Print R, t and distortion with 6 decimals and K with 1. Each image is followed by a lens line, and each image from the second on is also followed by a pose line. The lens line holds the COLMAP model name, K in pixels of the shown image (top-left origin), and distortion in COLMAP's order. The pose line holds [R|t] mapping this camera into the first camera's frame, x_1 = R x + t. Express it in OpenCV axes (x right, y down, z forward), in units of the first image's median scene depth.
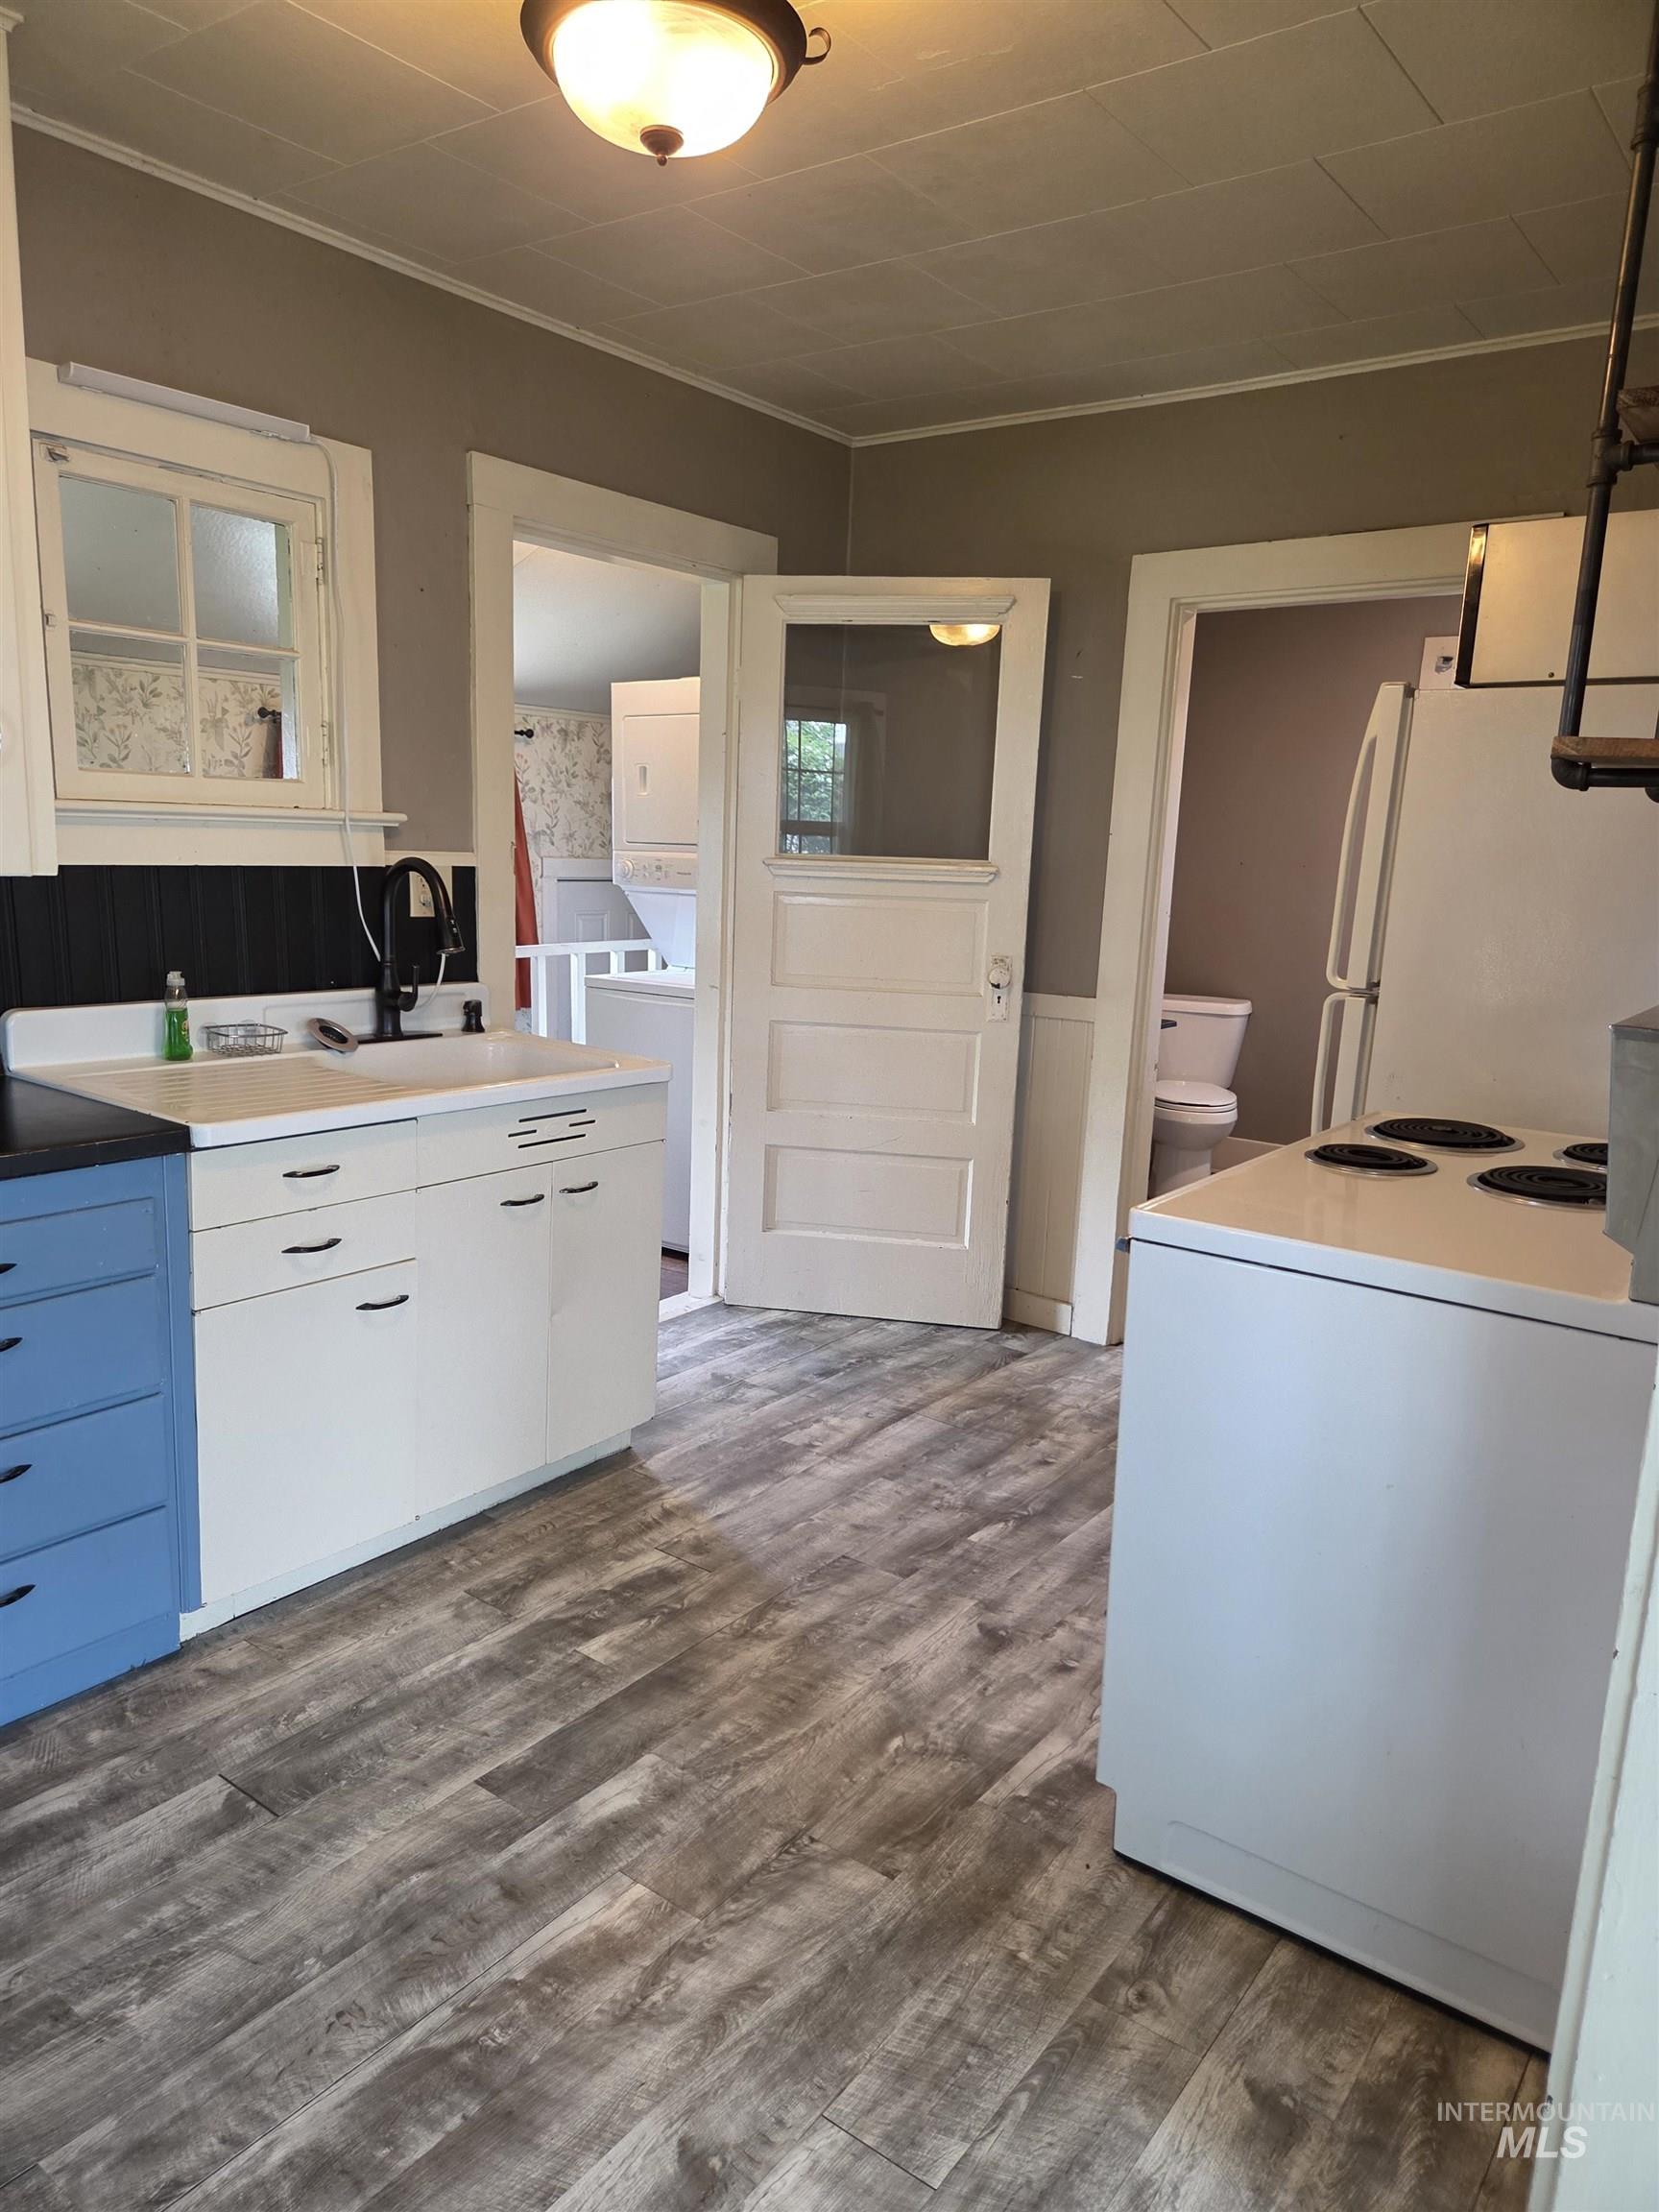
lens RADIAL K [[1477.3, 0, 846.7], [0, 1477.3, 1117.3], [0, 0, 1]] dist [0.062265, -0.055267]
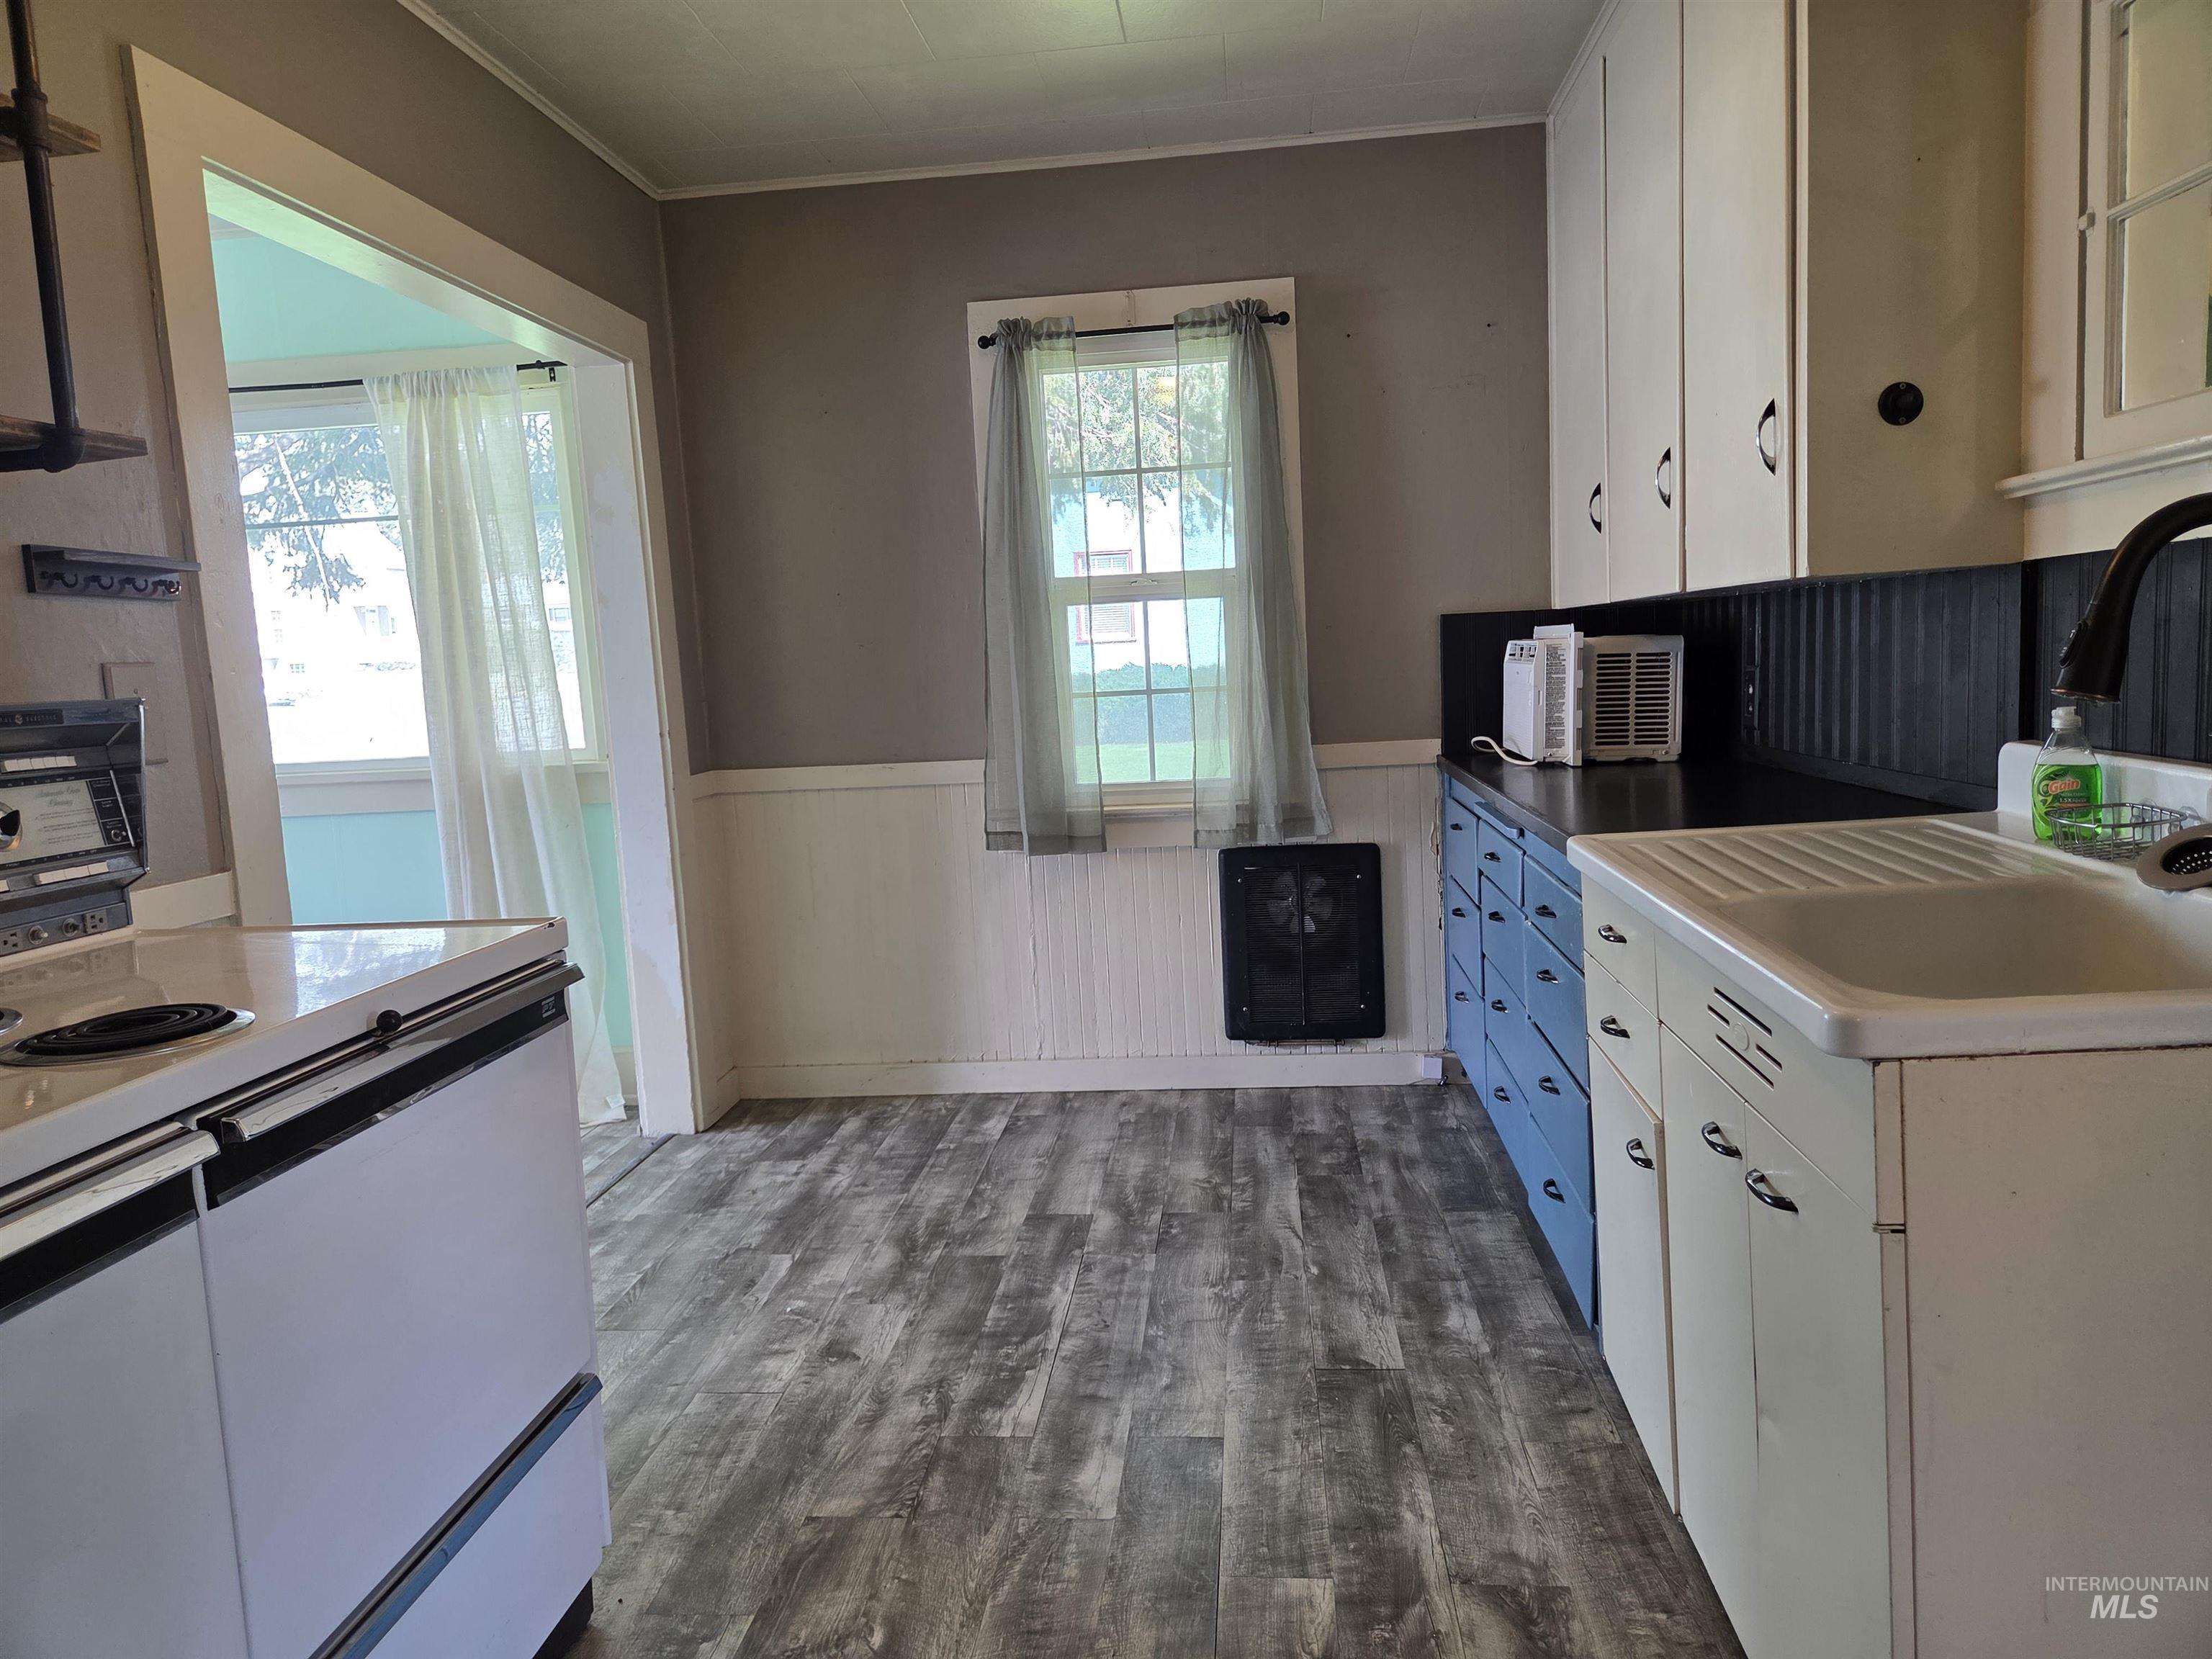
lens RADIAL K [[1477.3, 0, 1078.1], [0, 1477.3, 801.8], [0, 0, 1]] dist [0.062265, -0.055267]
pose [[-0.868670, 0.058066, -0.491976, 0.318332], [-0.072496, 0.967515, 0.242197, -0.227632], [0.490058, 0.246055, -0.836242, 1.656783]]
